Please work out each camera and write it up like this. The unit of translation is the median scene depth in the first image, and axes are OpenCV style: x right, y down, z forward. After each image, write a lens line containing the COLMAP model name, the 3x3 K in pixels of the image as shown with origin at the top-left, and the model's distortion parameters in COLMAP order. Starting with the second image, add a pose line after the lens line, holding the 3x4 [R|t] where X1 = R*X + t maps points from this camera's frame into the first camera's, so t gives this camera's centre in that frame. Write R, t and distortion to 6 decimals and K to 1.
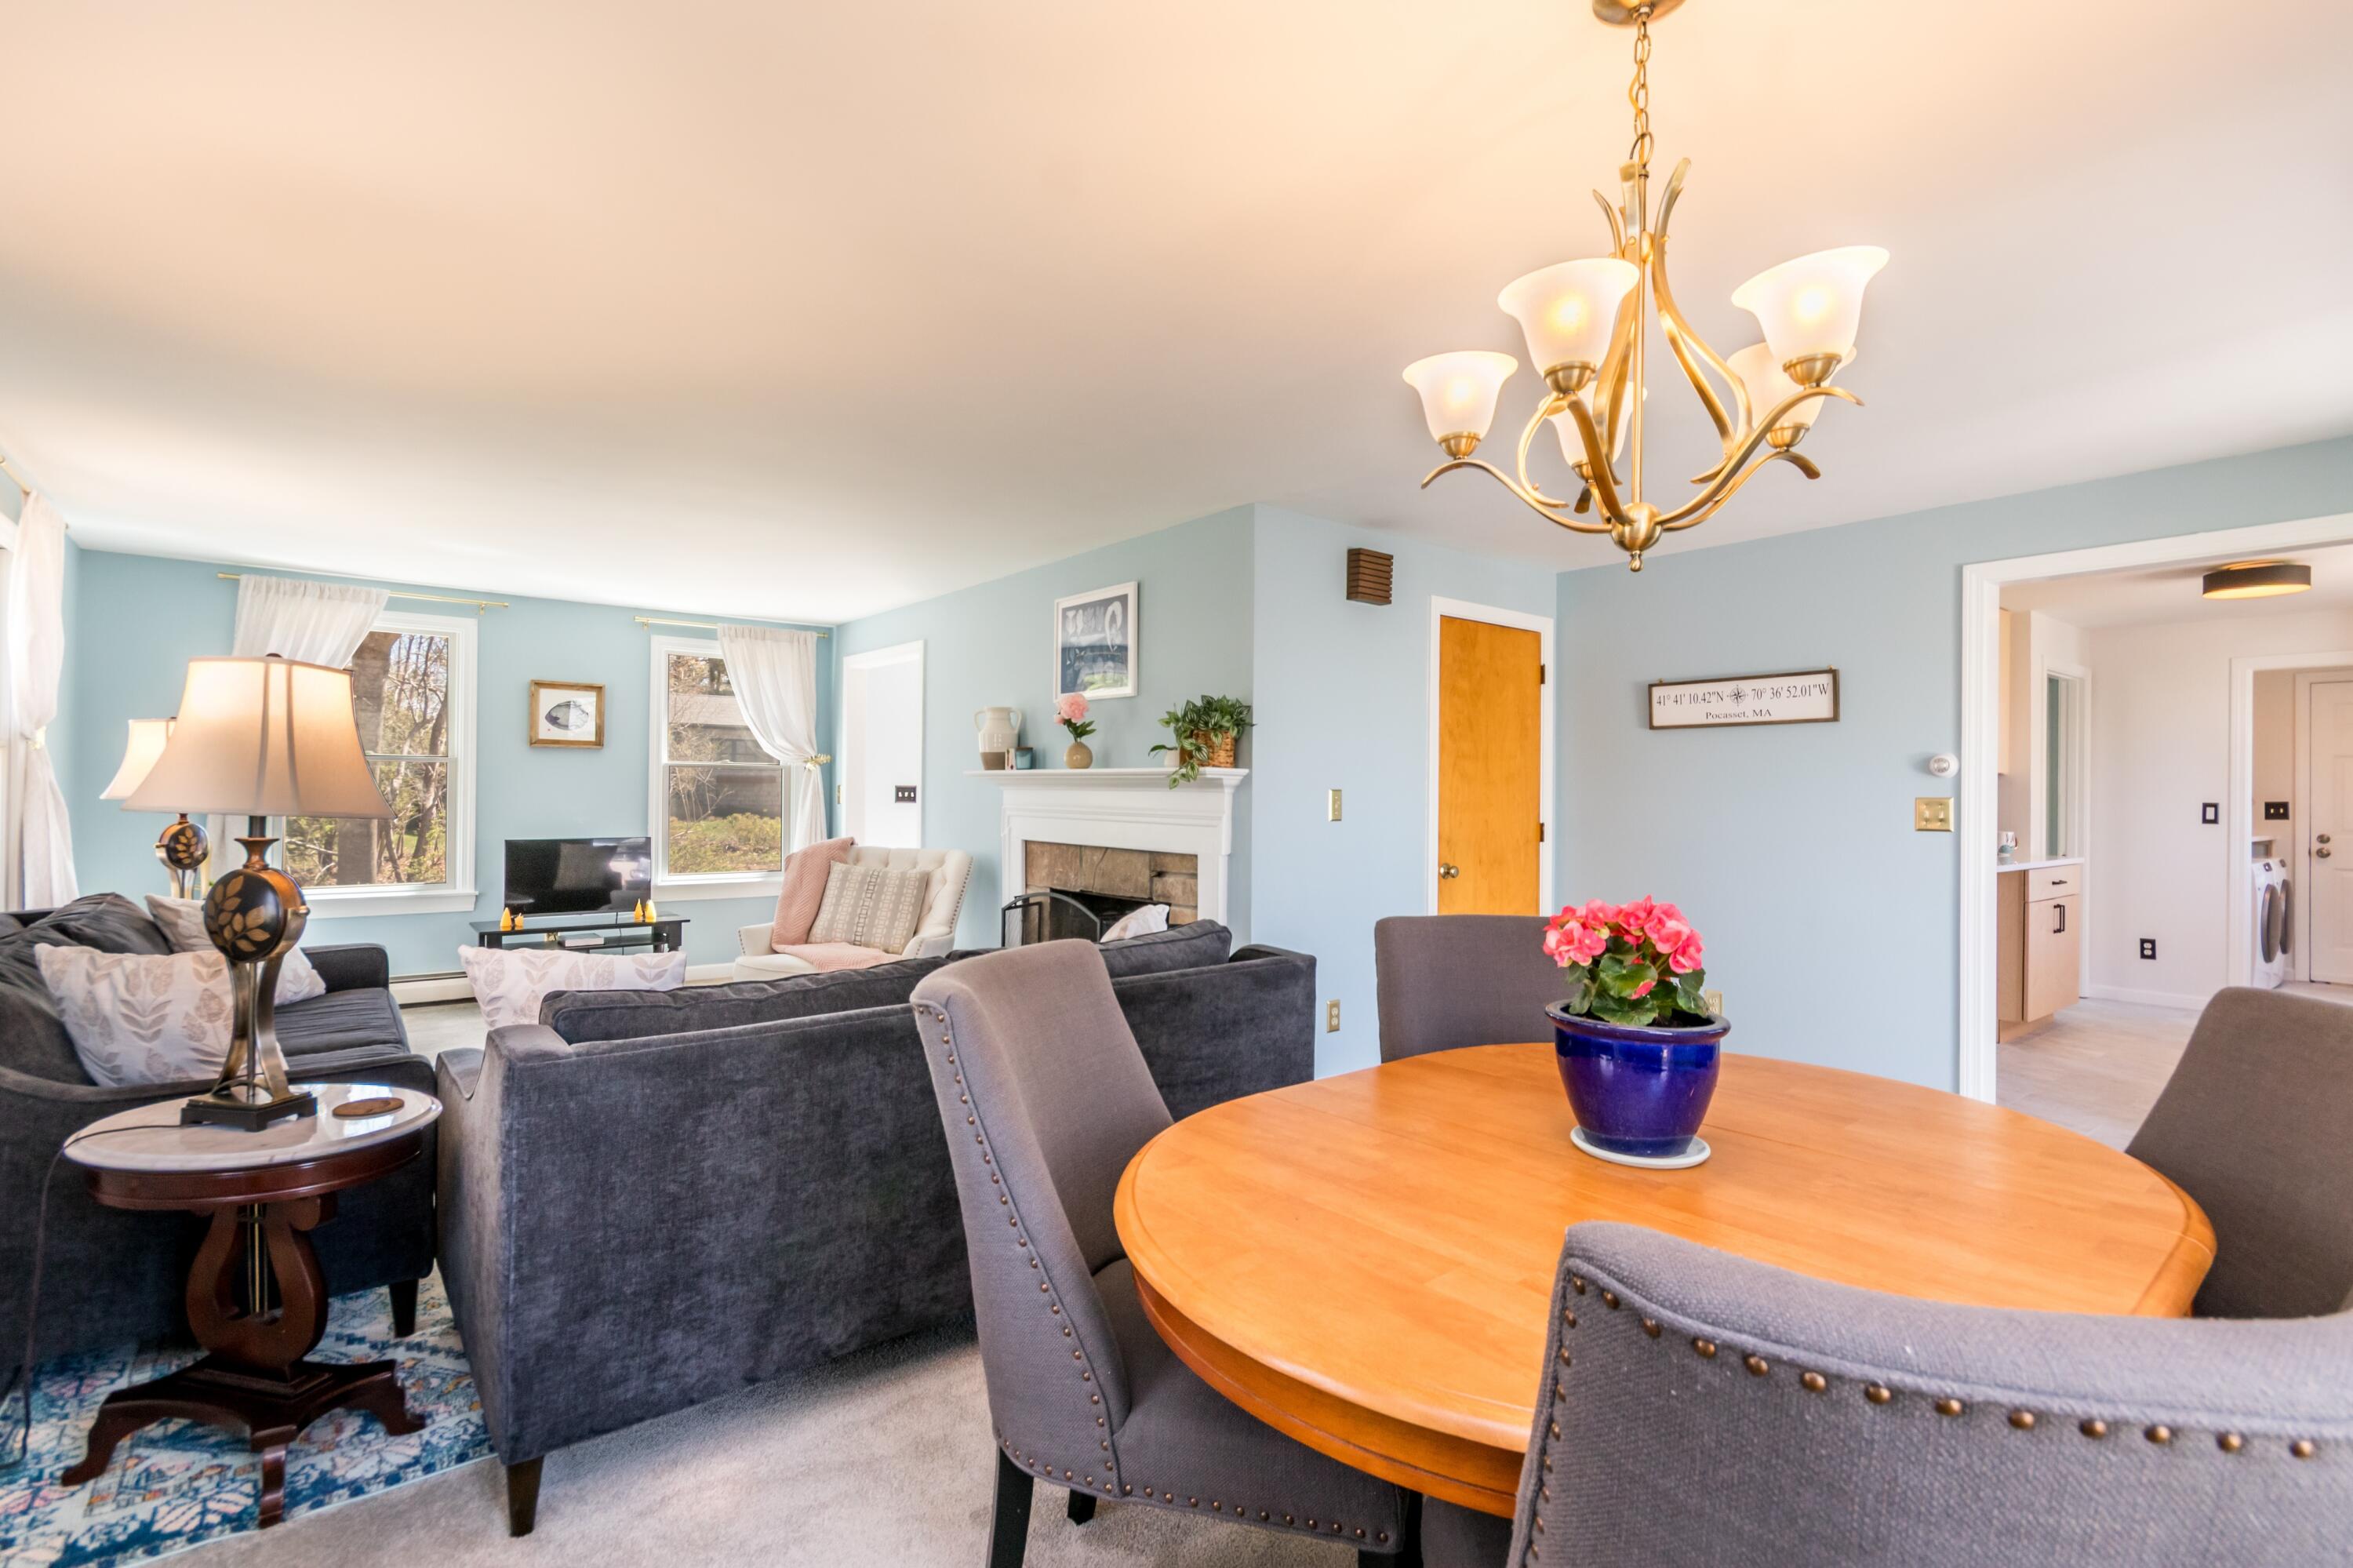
lens RADIAL K [[1086.0, 0, 1161.0], [0, 1086.0, 788.7], [0, 0, 1]] dist [0.009310, 0.002662]
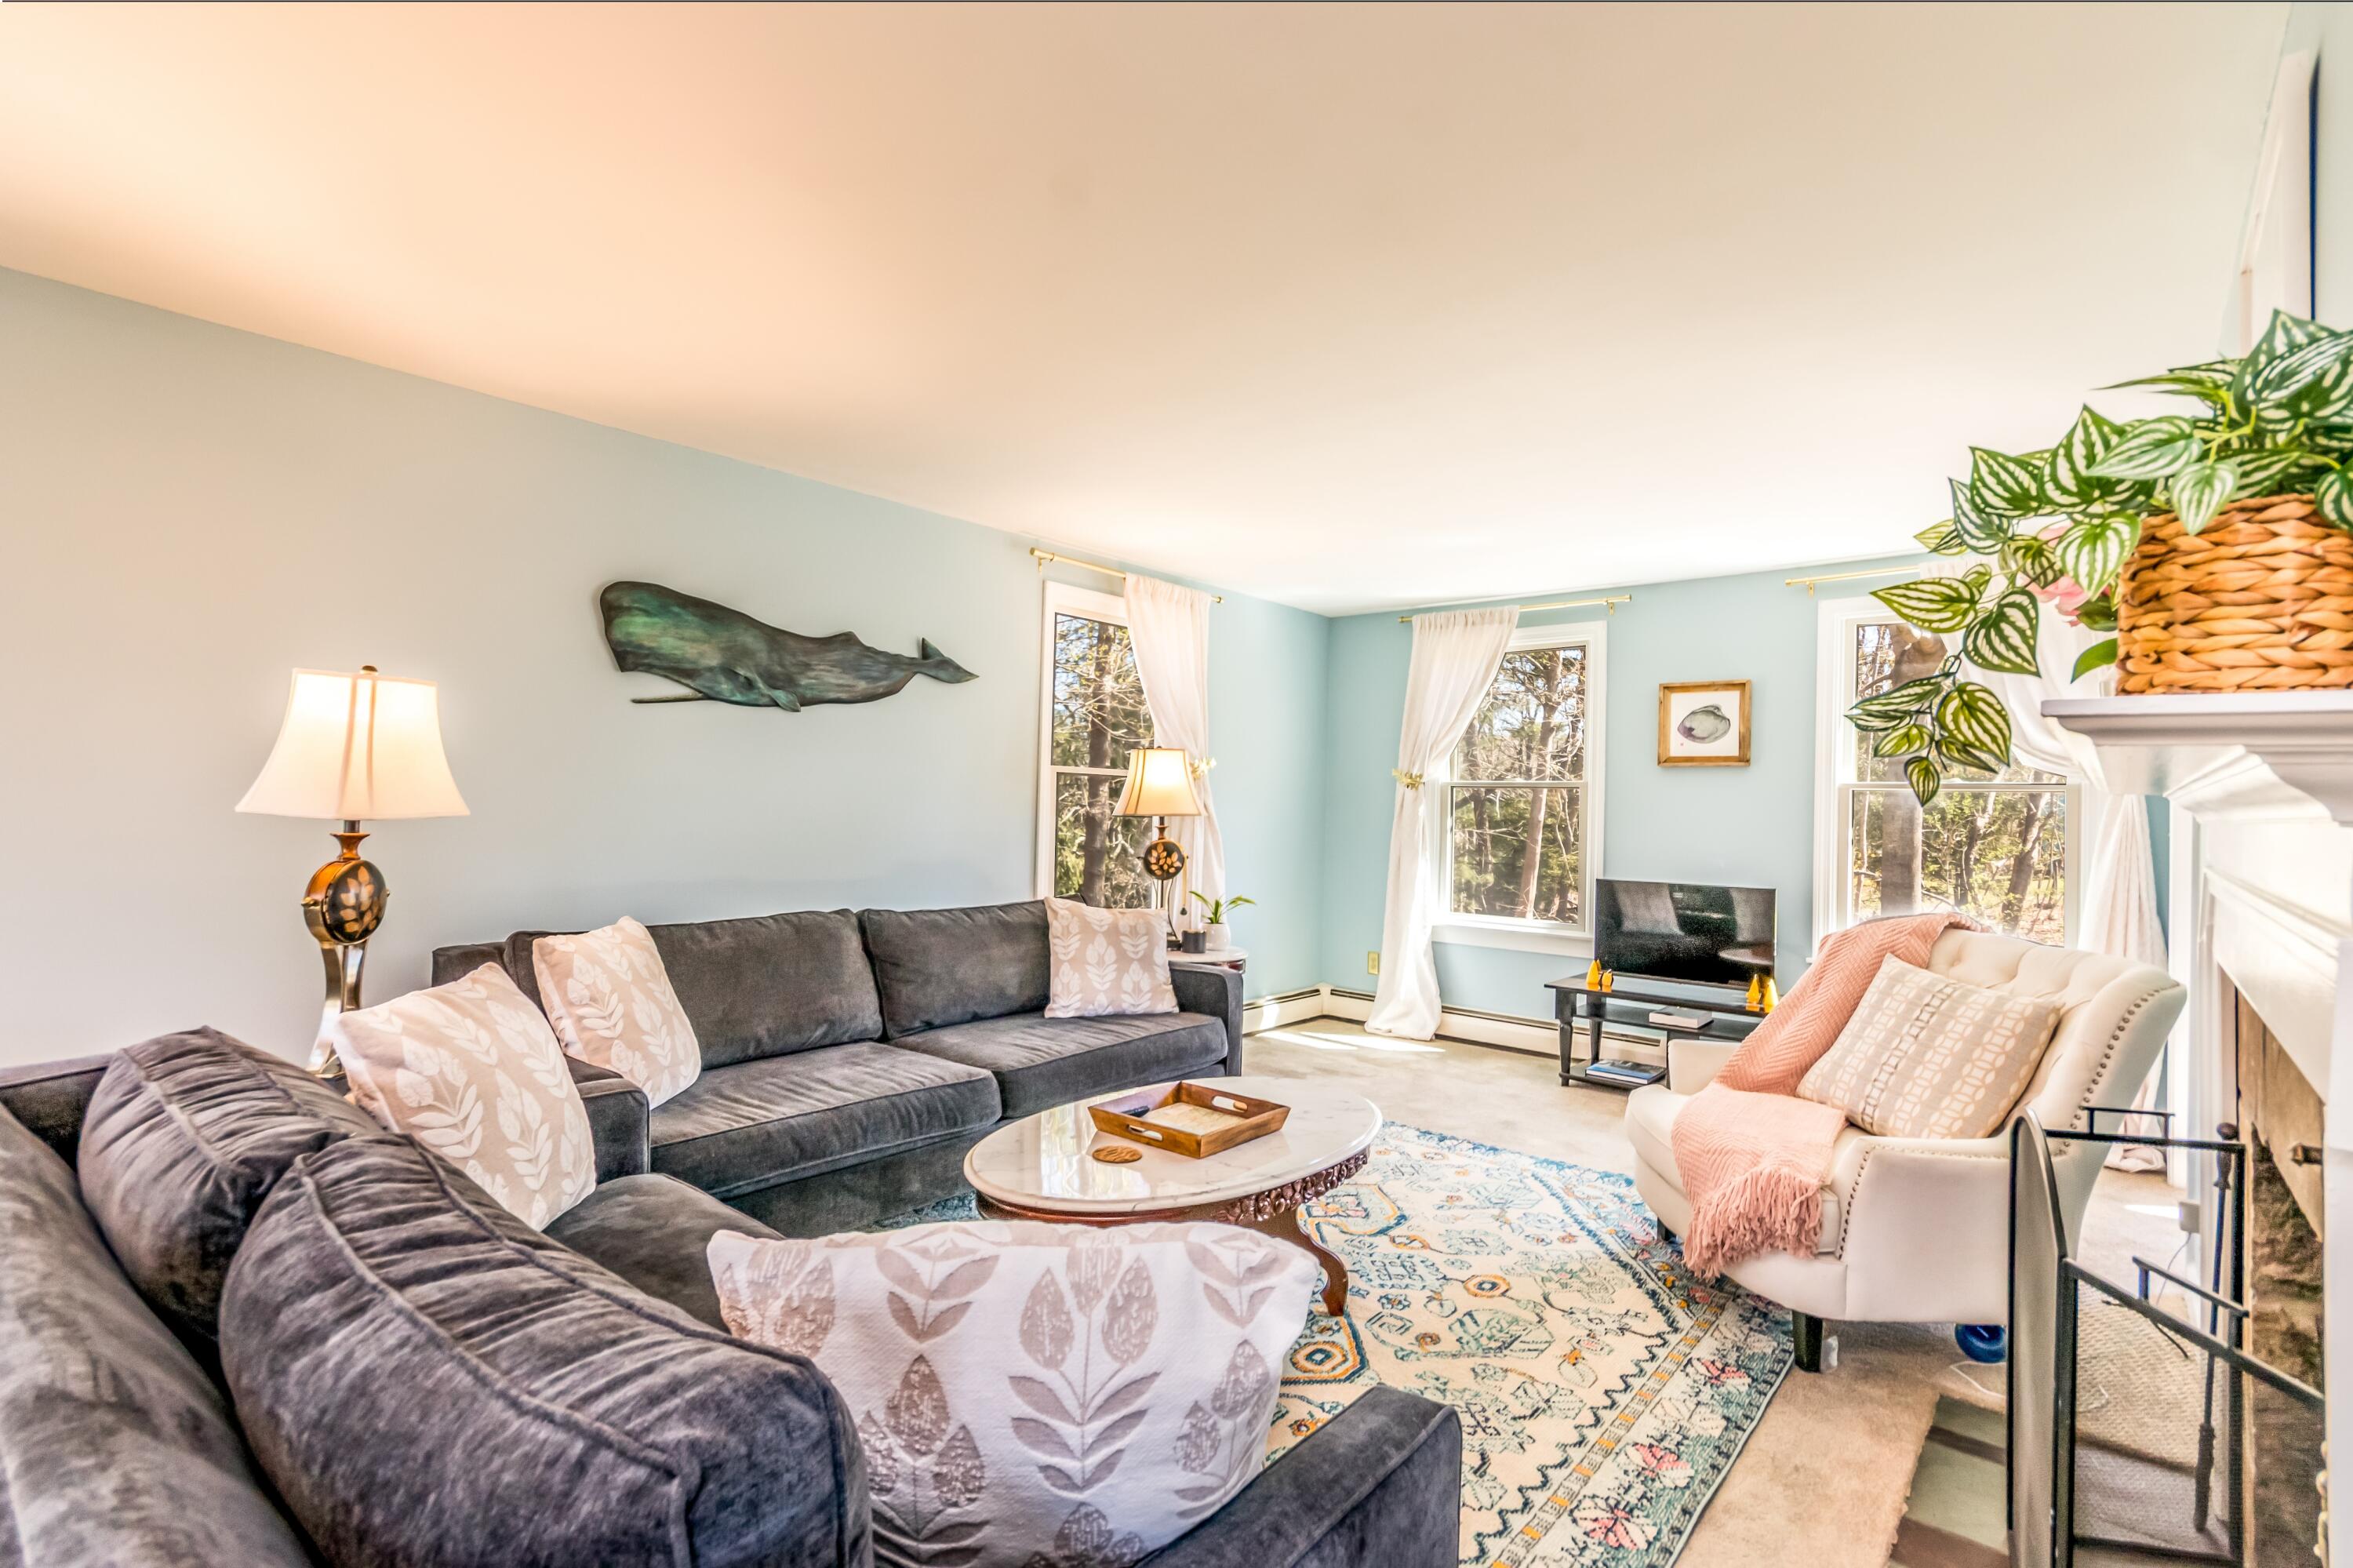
lens RADIAL K [[1086.0, 0, 1184.9], [0, 1086.0, 788.2], [0, 0, 1]] dist [0.009310, 0.002662]
pose [[0.197480, -0.020631, -0.980090, 0.157739], [-0.017867, 0.999537, -0.024641, 0.003810], [0.980144, 0.022378, 0.197020, 0.557565]]
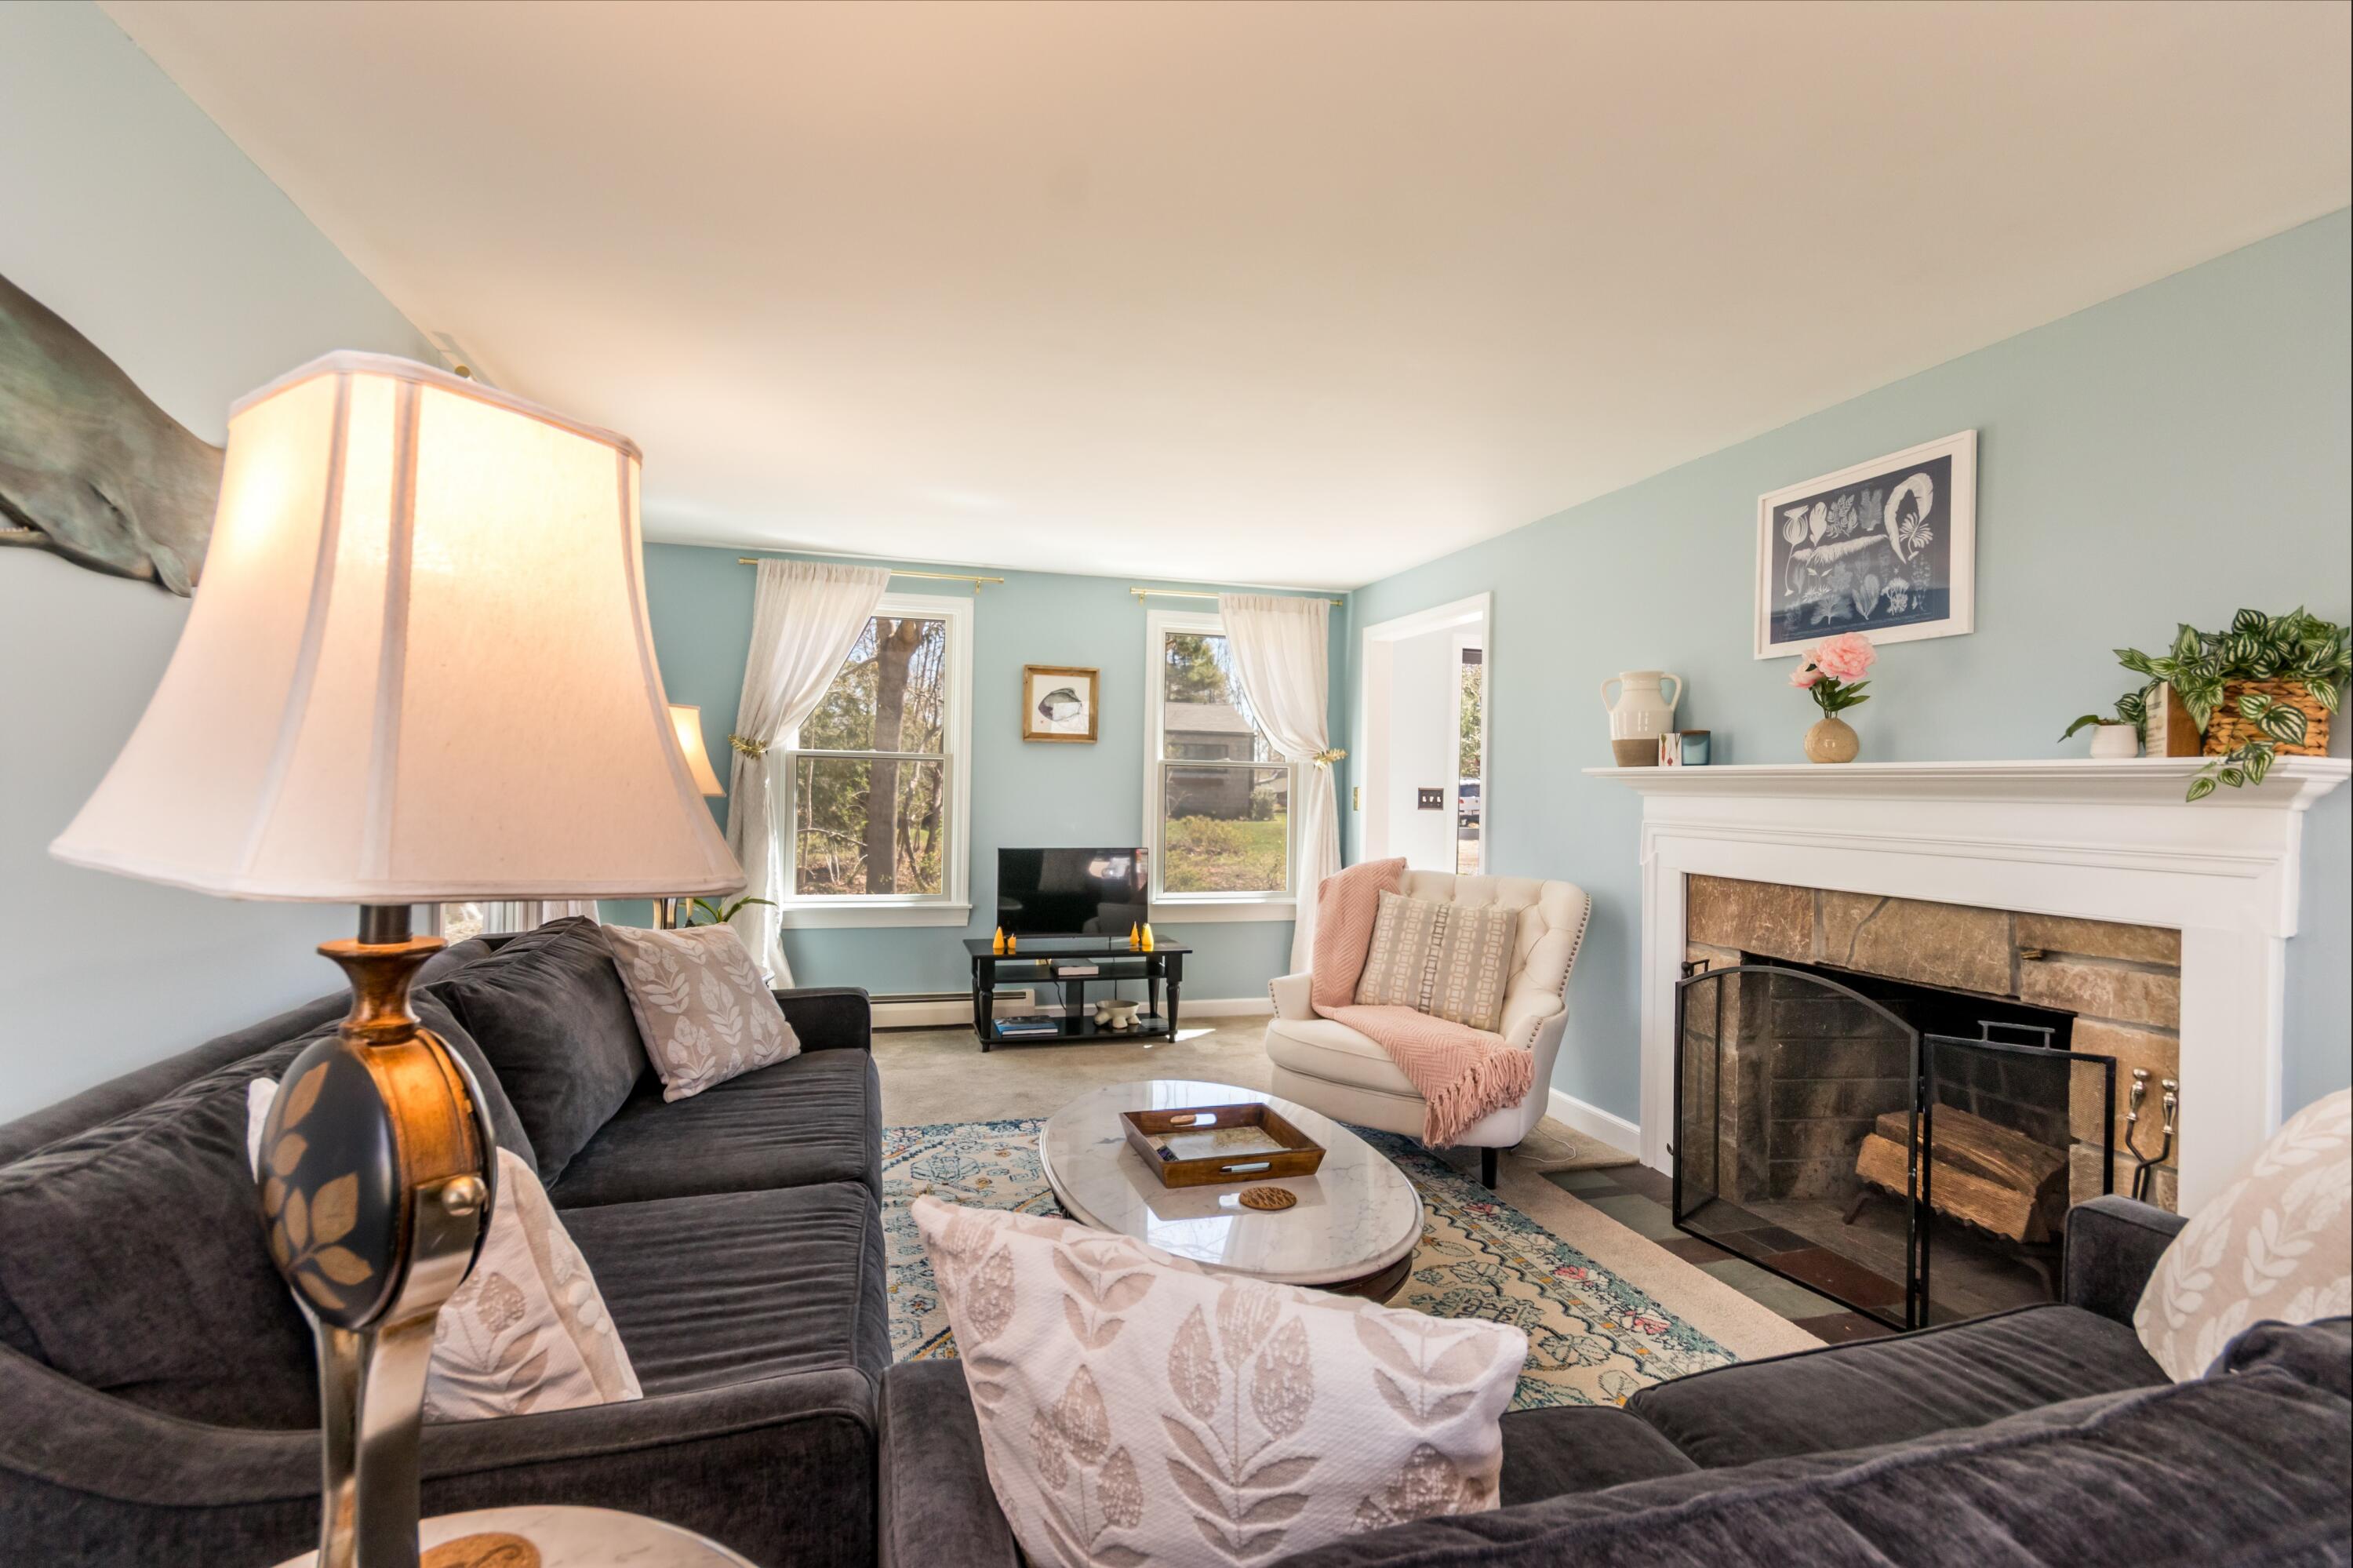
lens RADIAL K [[1086.0, 0, 1174.0], [0, 1086.0, 776.4], [0, 0, 1]] dist [0.009310, 0.002662]
pose [[0.929410, 0.002196, -0.369043, -0.161702], [-0.006870, 0.999912, -0.011354, -0.001427], [0.368986, 0.013088, 0.929343, 0.261854]]
